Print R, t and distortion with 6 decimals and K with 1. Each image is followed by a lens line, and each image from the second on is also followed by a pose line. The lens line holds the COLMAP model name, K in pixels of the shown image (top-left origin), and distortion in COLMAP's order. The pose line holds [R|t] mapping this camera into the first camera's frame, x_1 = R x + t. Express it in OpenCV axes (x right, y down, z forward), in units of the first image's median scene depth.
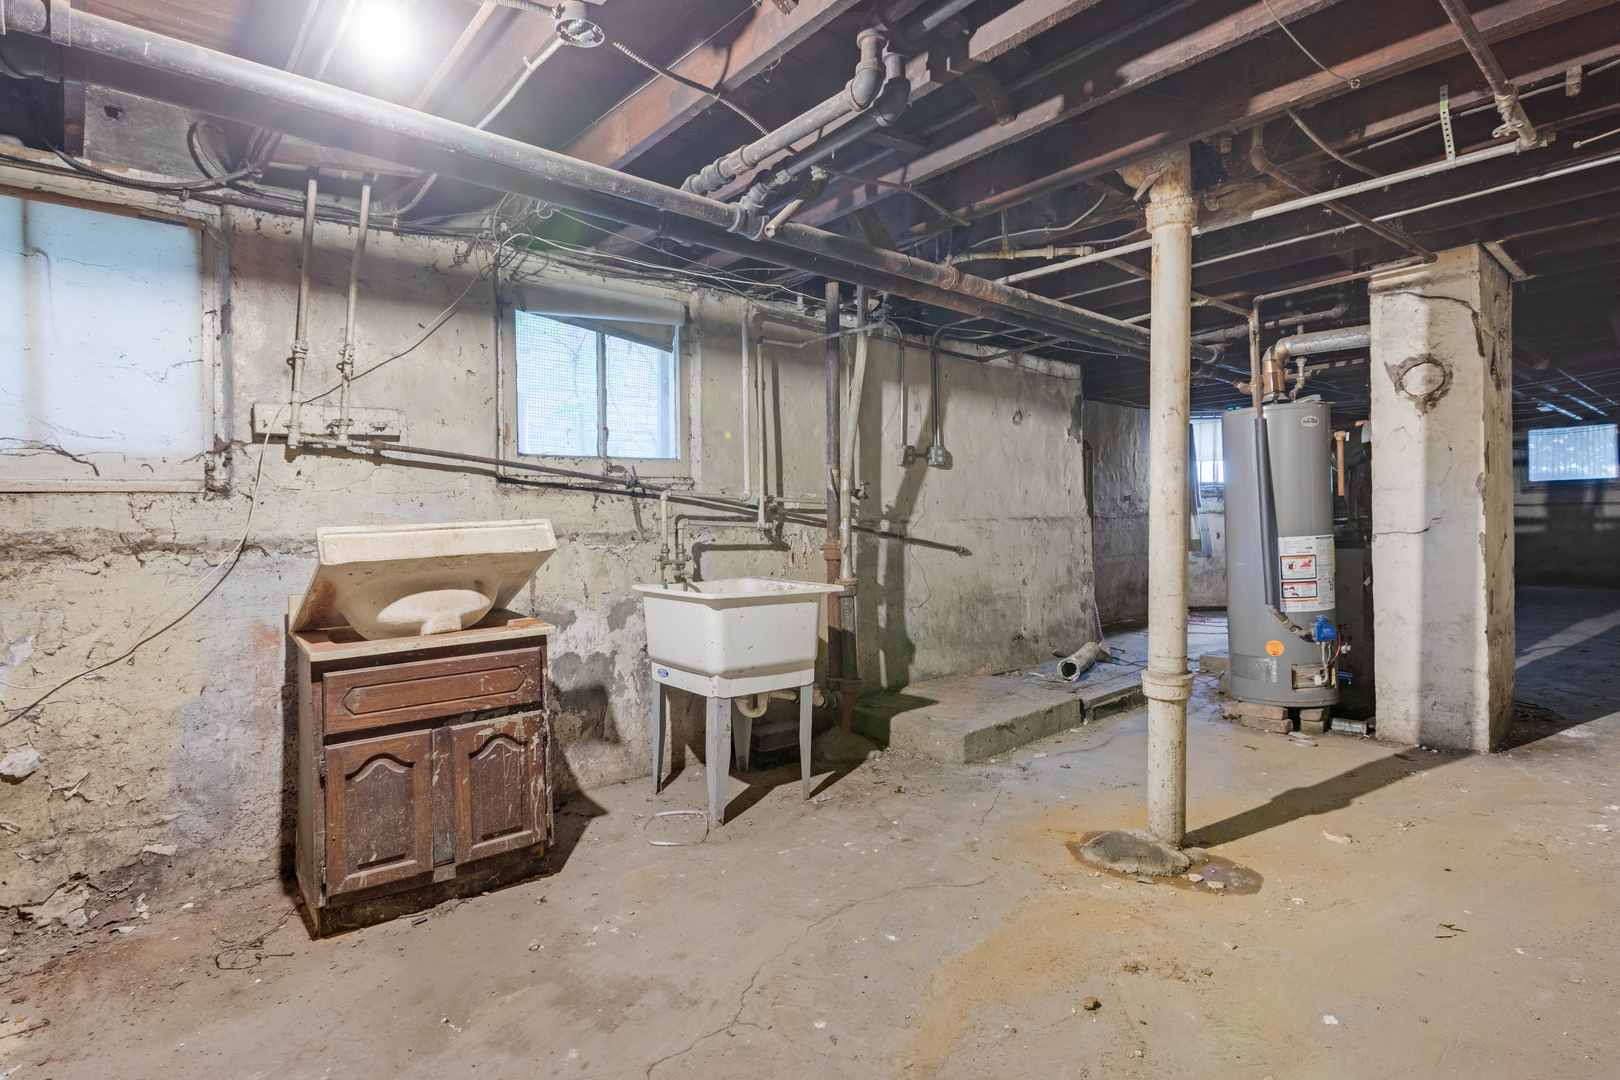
lens RADIAL K [[817.3, 0, 811.7], [0, 817.3, 525.4], [0, 0, 1]] dist [0.000342, 0.000103]
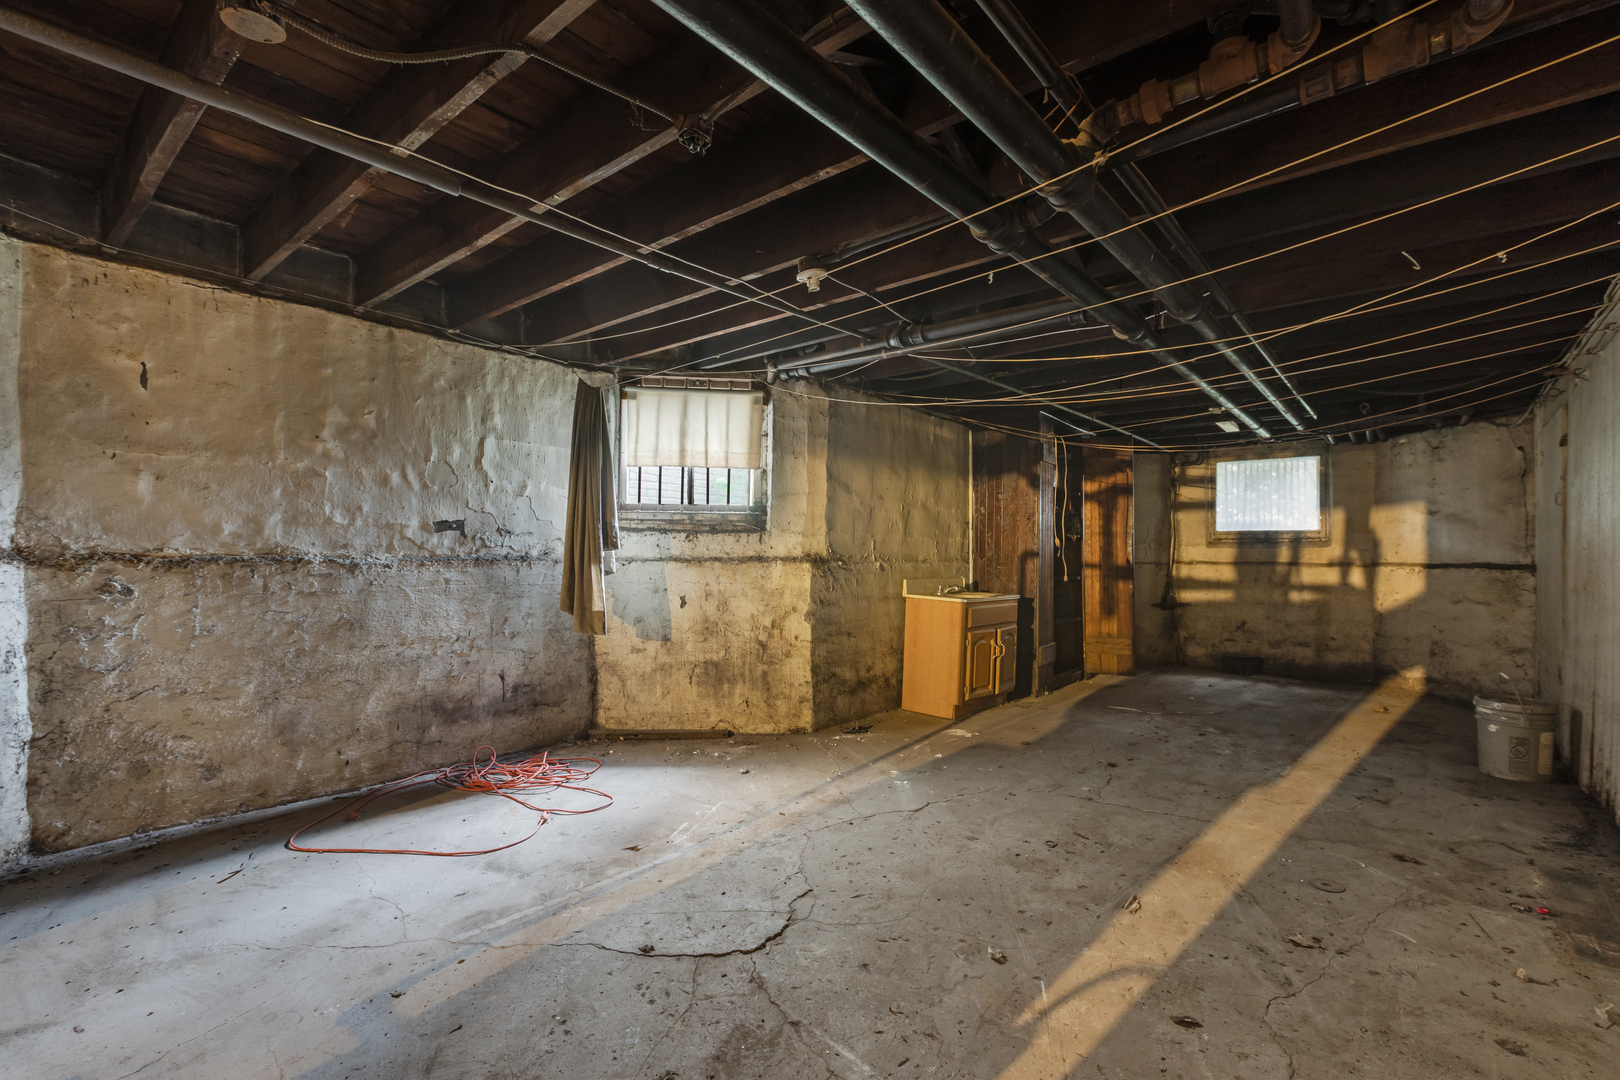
lens RADIAL K [[741.1, 0, 807.0], [0, 741.1, 552.3], [0, 0, 1]] dist [-0.002642, -0.000011]
pose [[0.986258, 0.034141, 0.161645, 0.429802], [-0.032535, 0.999392, -0.012570, -0.015150], [-0.161976, 0.007138, 0.986769, 0.423833]]
